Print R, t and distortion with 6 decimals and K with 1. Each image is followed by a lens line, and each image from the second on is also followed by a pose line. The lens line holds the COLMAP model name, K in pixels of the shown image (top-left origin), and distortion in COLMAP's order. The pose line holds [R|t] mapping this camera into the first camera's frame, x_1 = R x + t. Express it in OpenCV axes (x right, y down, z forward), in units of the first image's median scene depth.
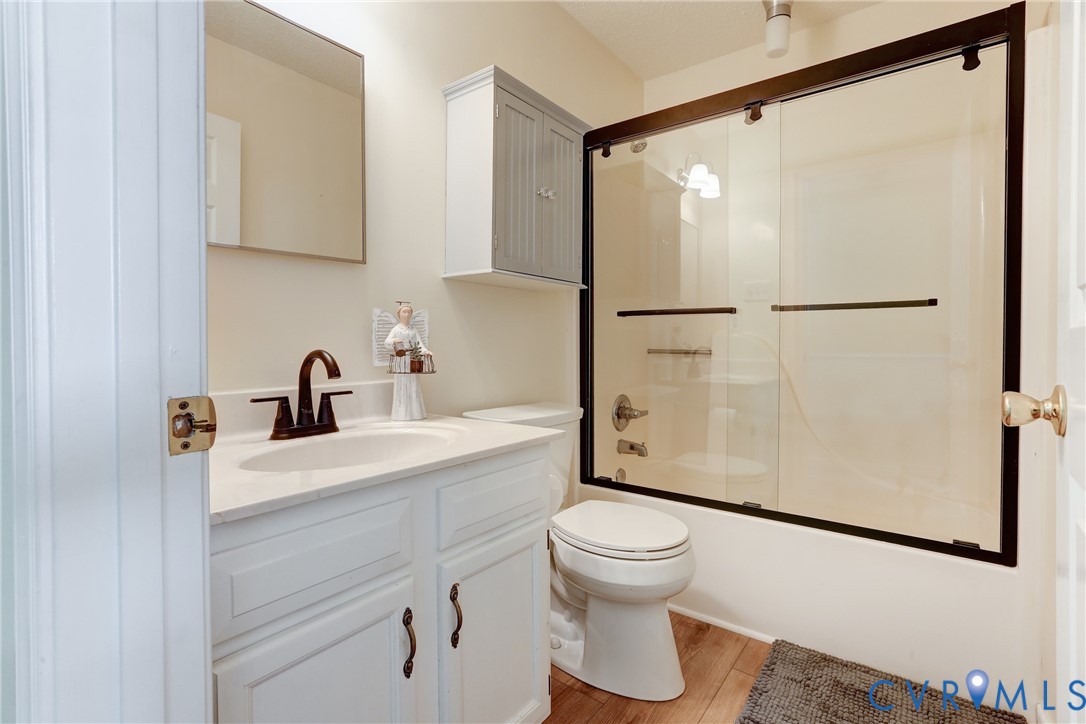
lens RADIAL K [[500.8, 0, 540.9], [0, 500.8, 354.8], [0, 0, 1]] dist [-0.059657, 0.038431]
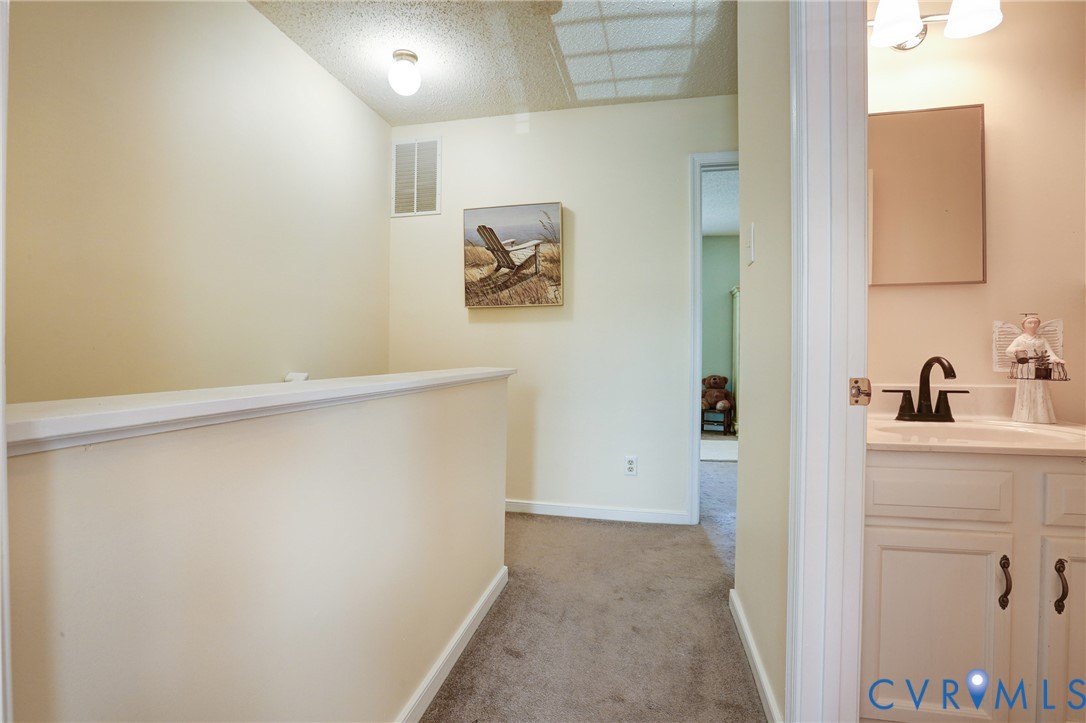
lens RADIAL K [[506.6, 0, 545.7], [0, 506.6, 353.0], [0, 0, 1]] dist [-0.034851, 0.012300]
pose [[0.450002, 0.008896, -0.892983, 0.225270], [-0.022154, 0.999754, -0.001204, 0.004418], [0.892753, 0.020325, 0.450089, -0.444764]]
